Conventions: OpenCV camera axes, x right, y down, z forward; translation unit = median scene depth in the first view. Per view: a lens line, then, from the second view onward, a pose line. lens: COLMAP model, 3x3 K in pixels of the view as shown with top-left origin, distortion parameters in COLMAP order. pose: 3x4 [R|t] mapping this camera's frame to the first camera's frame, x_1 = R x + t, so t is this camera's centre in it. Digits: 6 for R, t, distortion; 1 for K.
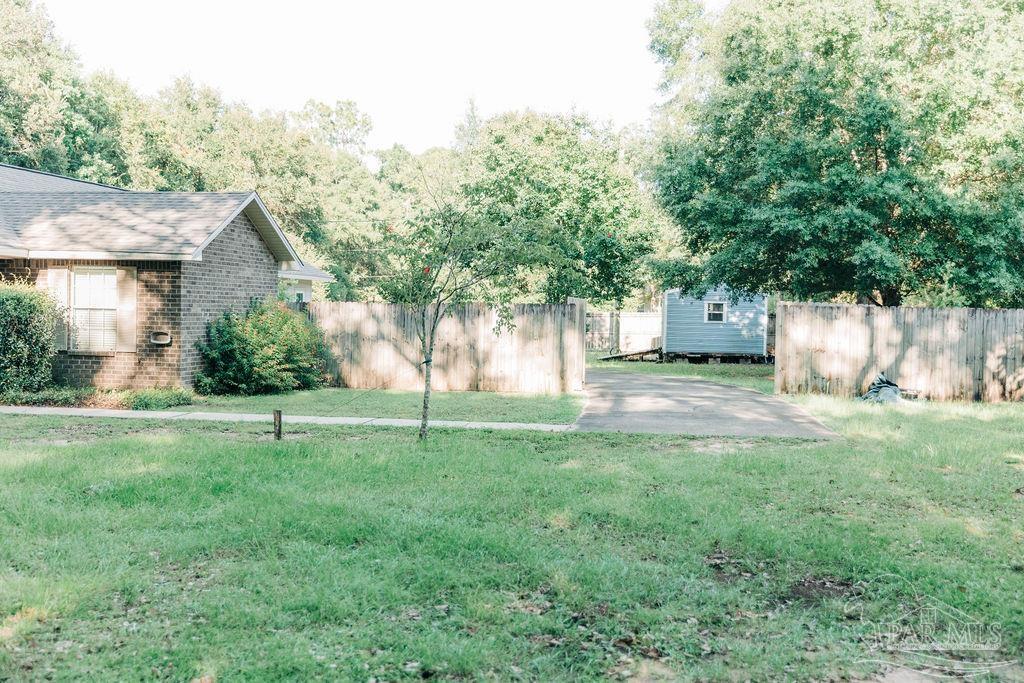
lens RADIAL K [[1143.6, 0, 546.6], [0, 1143.6, 340.5], [0, 0, 1]] dist [-0.005629, -0.003637]
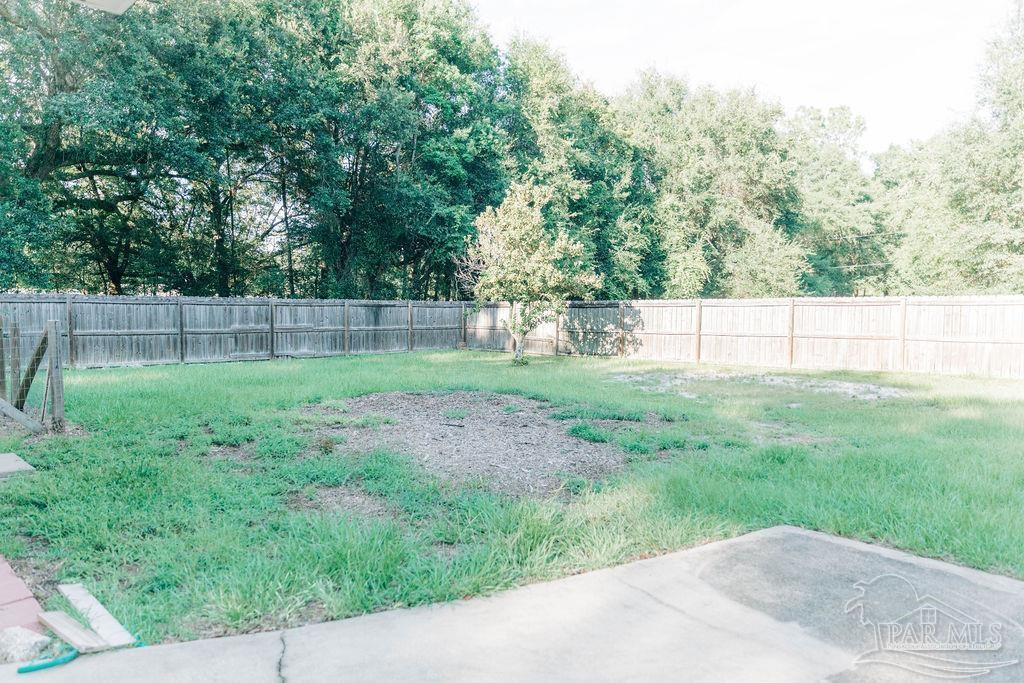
lens RADIAL K [[696.7, 0, 512.0], [0, 696.7, 341.5], [0, 0, 1]] dist [0.002610, -0.001485]
pose [[0.808052, 0.015027, -0.588920, -0.114223], [-0.003992, 0.999791, 0.020033, -0.014048], [0.589098, -0.013836, 0.807943, 0.918049]]
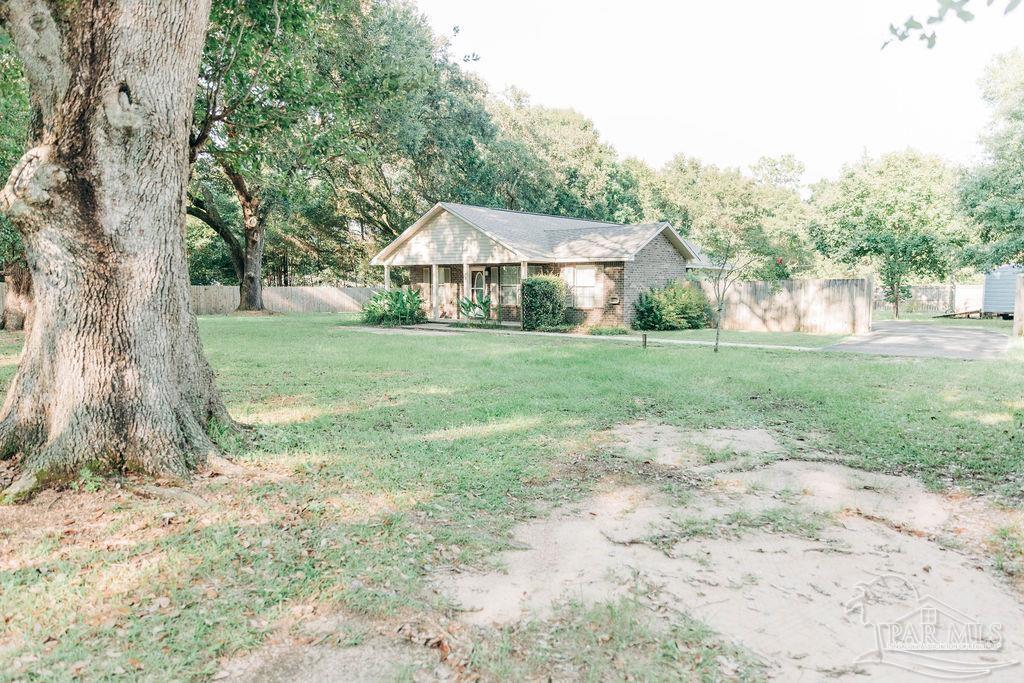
lens RADIAL K [[696.7, 0, 512.0], [0, 696.7, 341.5], [0, 0, 1]] dist [0.002610, -0.001485]
pose [[0.841031, 0.025755, -0.540373, 0.094586], [-0.000045, 0.998869, 0.047537, 0.006160], [0.540987, -0.039956, 0.840082, -0.063991]]
